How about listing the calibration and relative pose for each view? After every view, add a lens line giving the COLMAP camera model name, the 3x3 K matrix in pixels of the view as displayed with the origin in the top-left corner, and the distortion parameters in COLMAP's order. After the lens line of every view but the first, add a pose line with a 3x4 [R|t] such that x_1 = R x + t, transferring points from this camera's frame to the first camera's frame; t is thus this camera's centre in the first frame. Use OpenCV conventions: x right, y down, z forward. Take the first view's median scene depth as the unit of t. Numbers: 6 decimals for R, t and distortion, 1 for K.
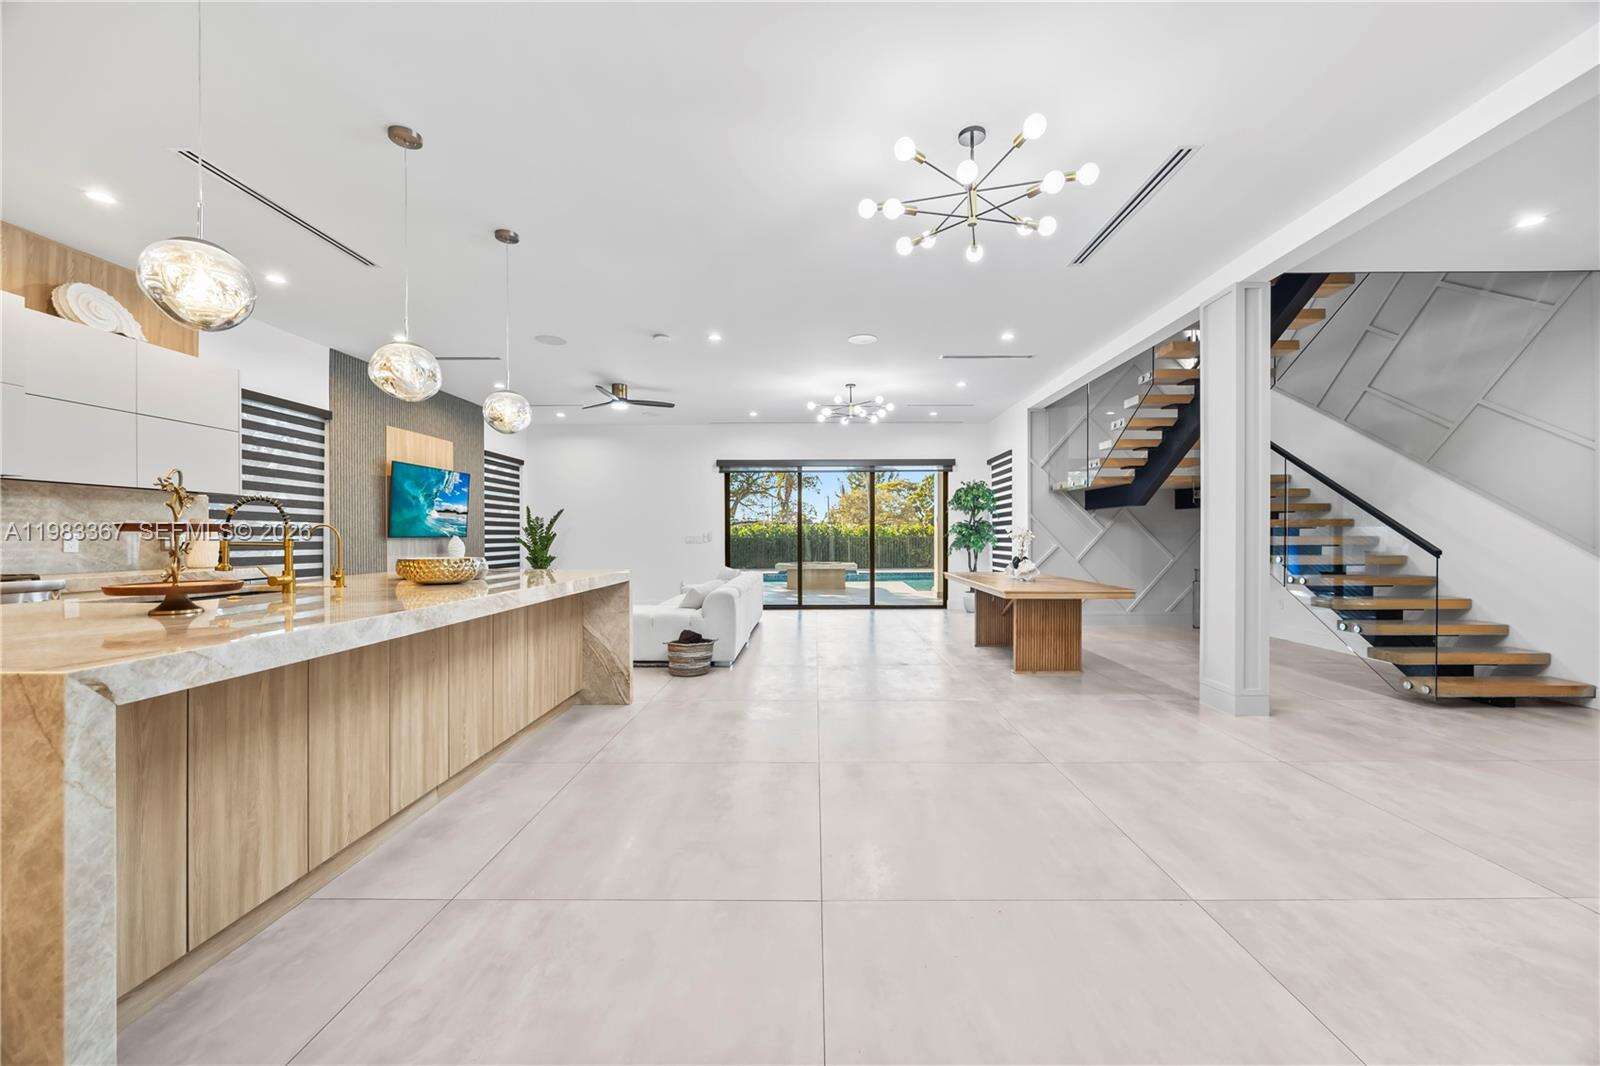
lens RADIAL K [[612.8, 0, 813.1], [0, 612.8, 540.8], [0, 0, 1]] dist [-0.002677, 0.000215]
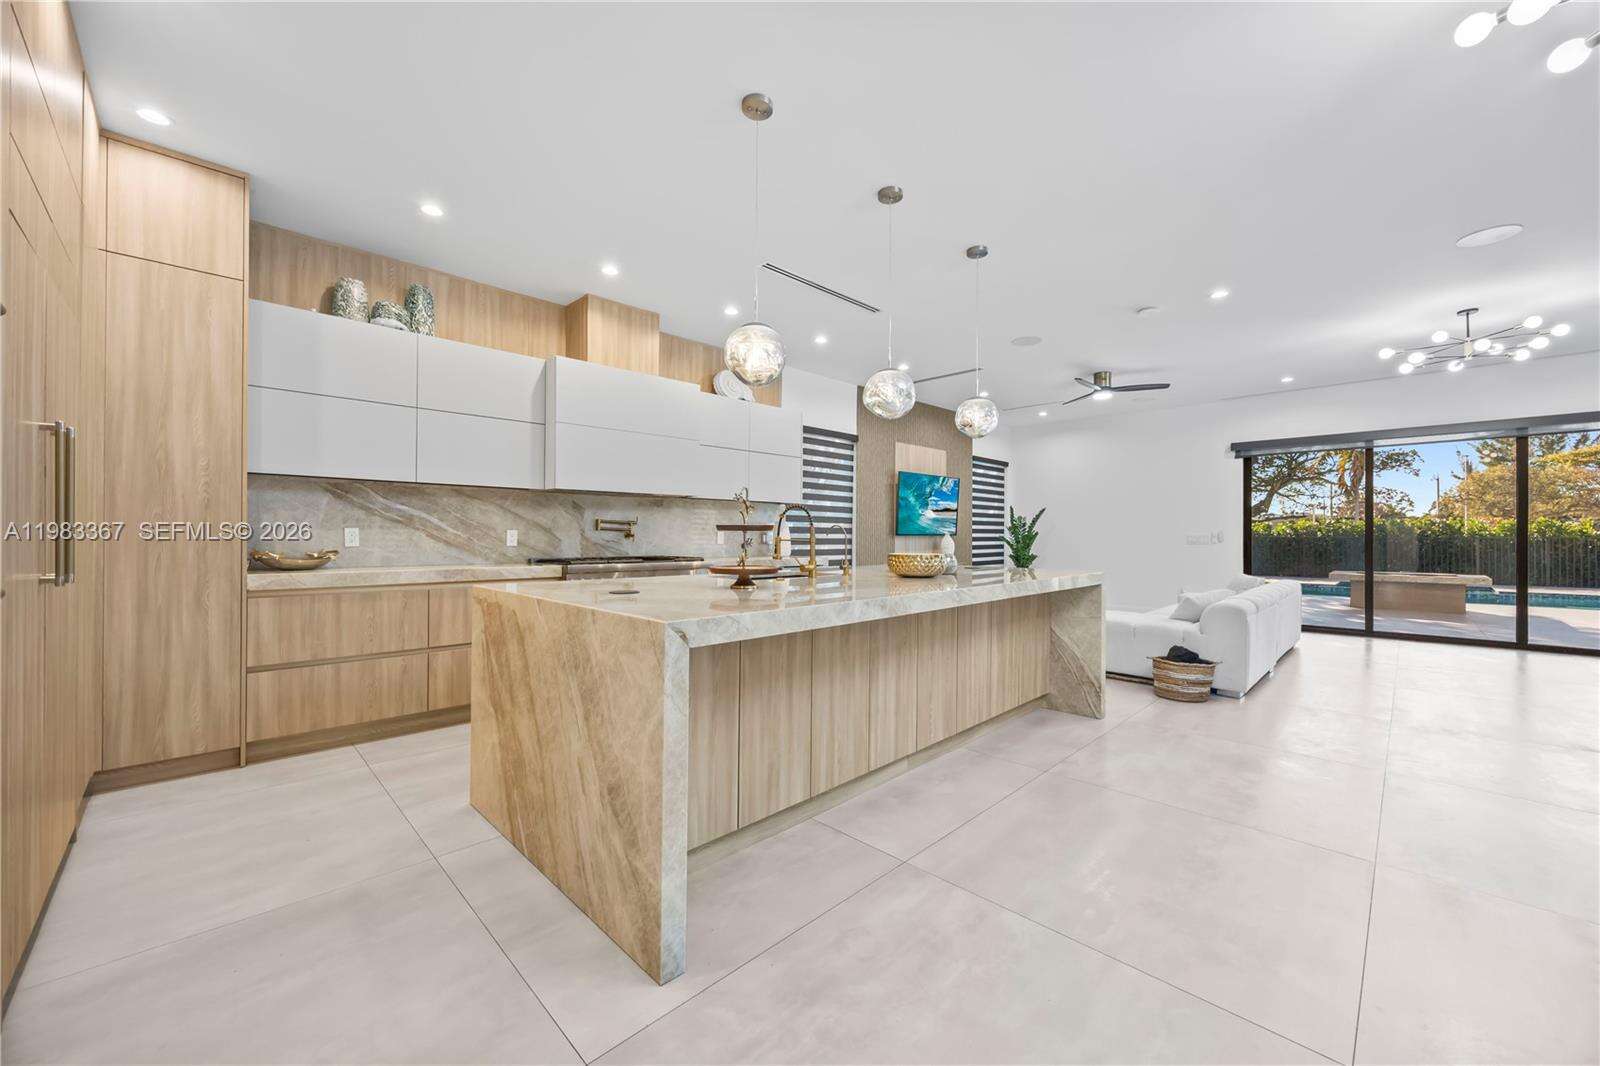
lens RADIAL K [[612.8, 0, 801.2], [0, 612.8, 532.4], [0, 0, 1]] dist [-0.002677, 0.000215]
pose [[0.709287, 0.002062, -0.704917, 0.020011], [-0.010027, 0.999924, -0.007164, -0.000716], [0.704849, 0.012150, 0.709254, 0.024814]]
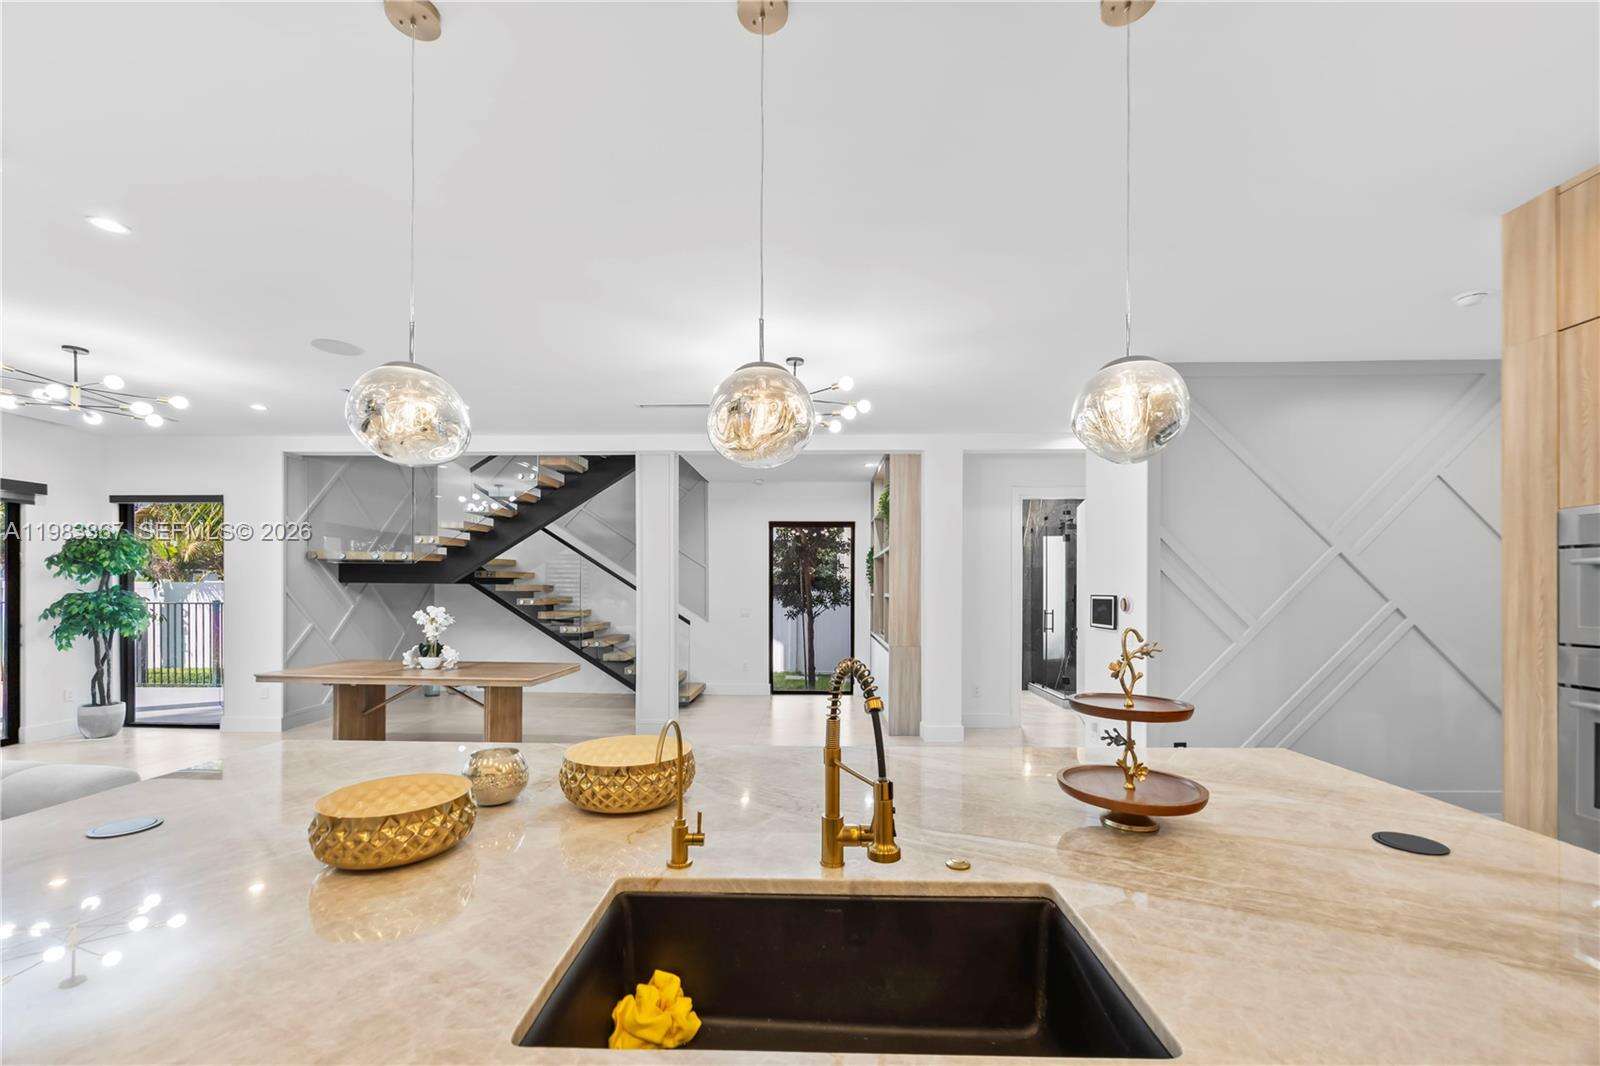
lens RADIAL K [[631.5, 0, 794.8], [0, 631.5, 585.8], [0, 0, 1]] dist [0.004272, -0.000144]
pose [[0.040610, 0.006223, 0.999156, -0.581426], [0.000417, 0.999980, -0.006246, -0.054091], [-0.999175, 0.000671, 0.040606, 0.434434]]
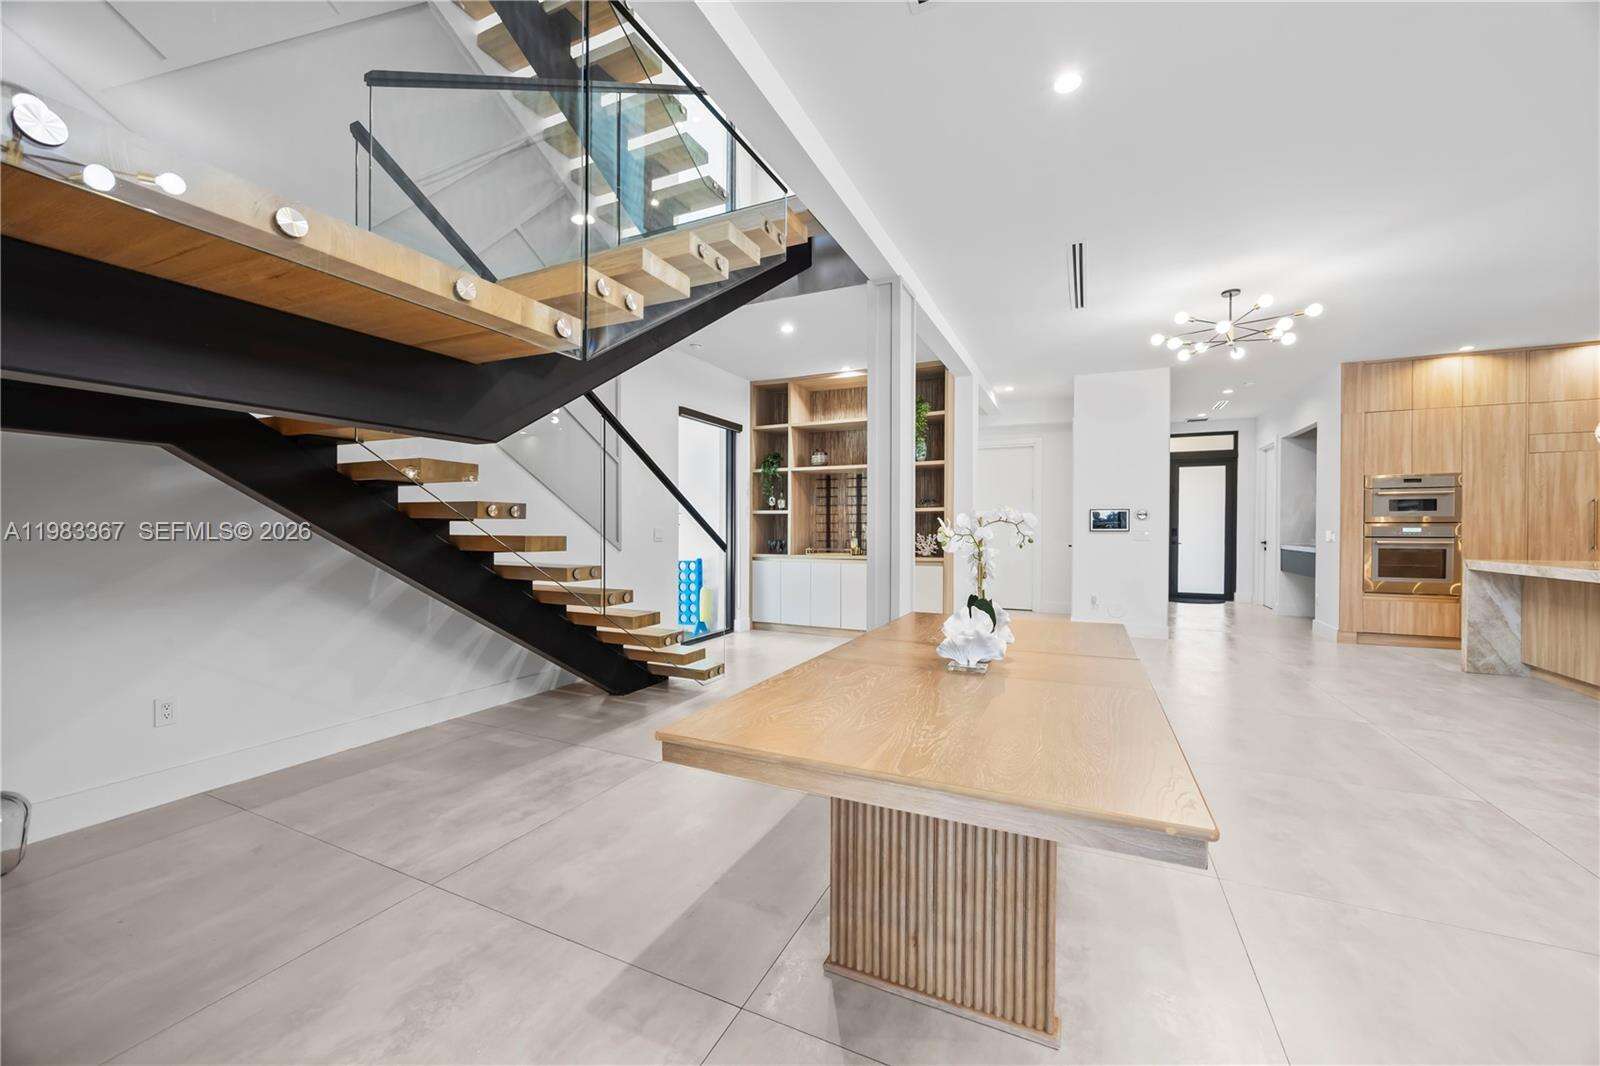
lens RADIAL K [[612.8, 0, 803.1], [0, 612.8, 539.5], [0, 0, 1]] dist [-0.002677, 0.000215]
pose [[-0.910903, -0.005583, 0.412584, 0.294737], [0.004074, 0.999738, 0.022524, -0.015719], [-0.412601, 0.022198, -0.910641, 1.399192]]
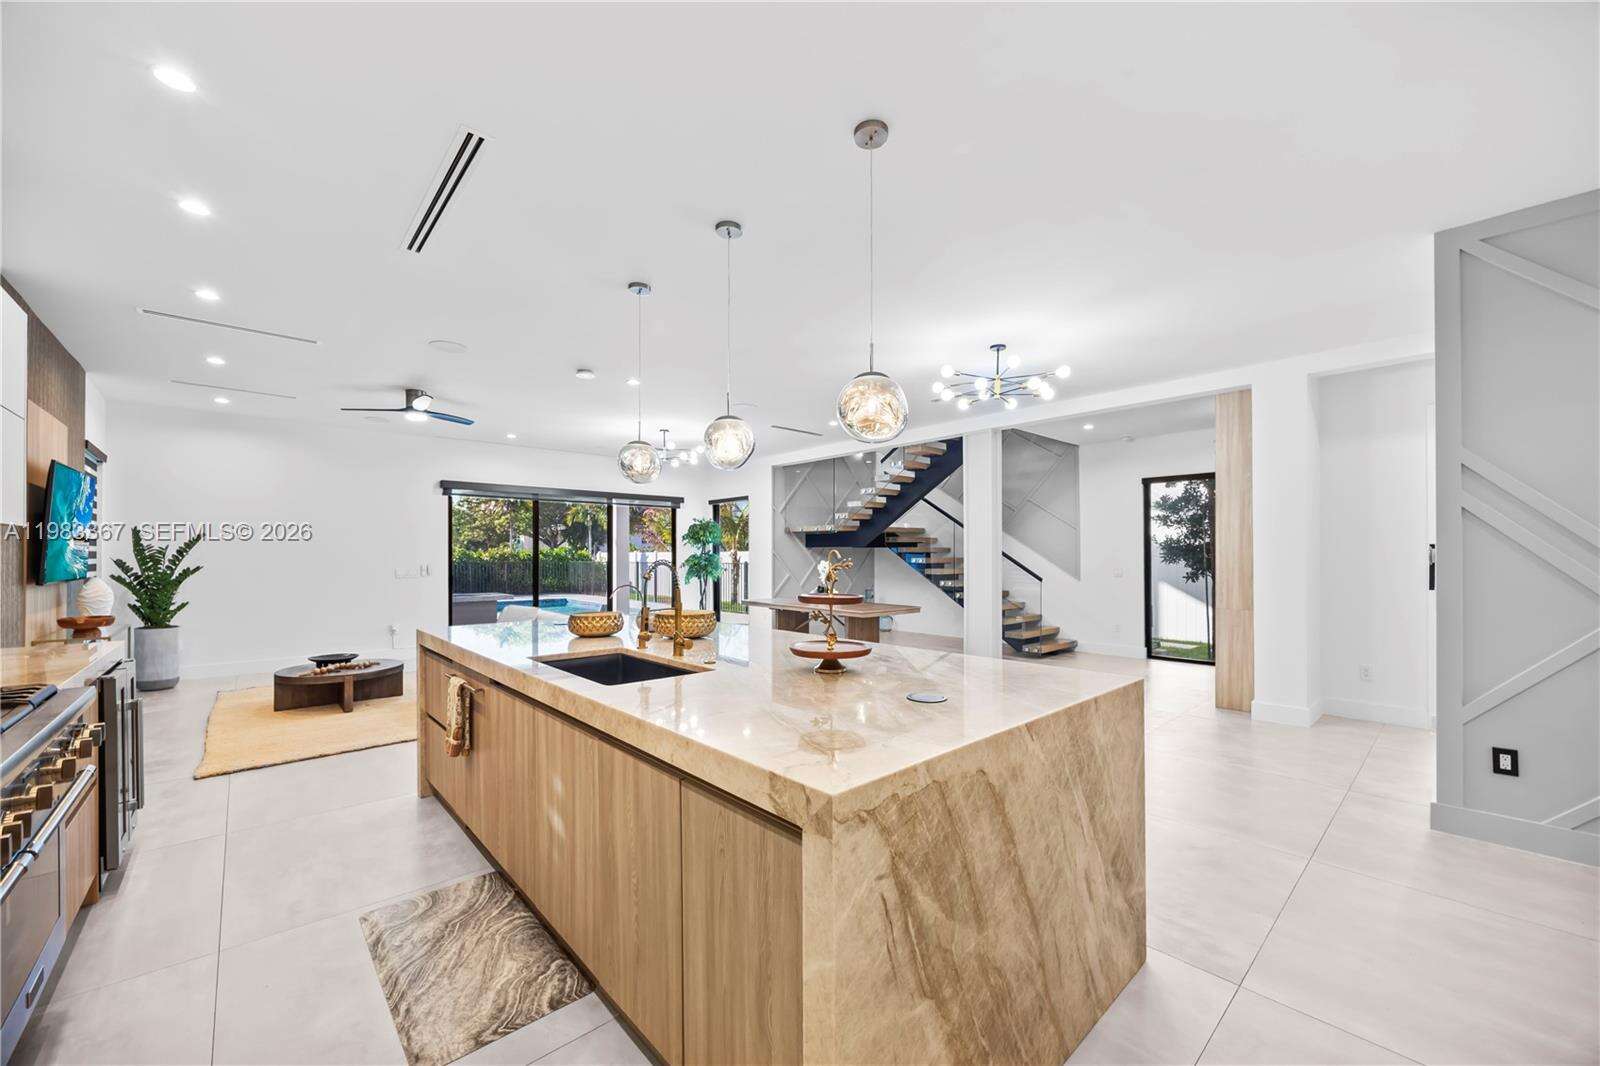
lens RADIAL K [[612.8, 0, 801.2], [0, 612.8, 554.3], [0, 0, 1]] dist [-0.002677, 0.000215]
pose [[0.739323, 0.003922, 0.673339, -0.608704], [0.002923, 0.999955, -0.009034, -0.031718], [-0.673344, 0.008648, 0.739278, 0.049268]]
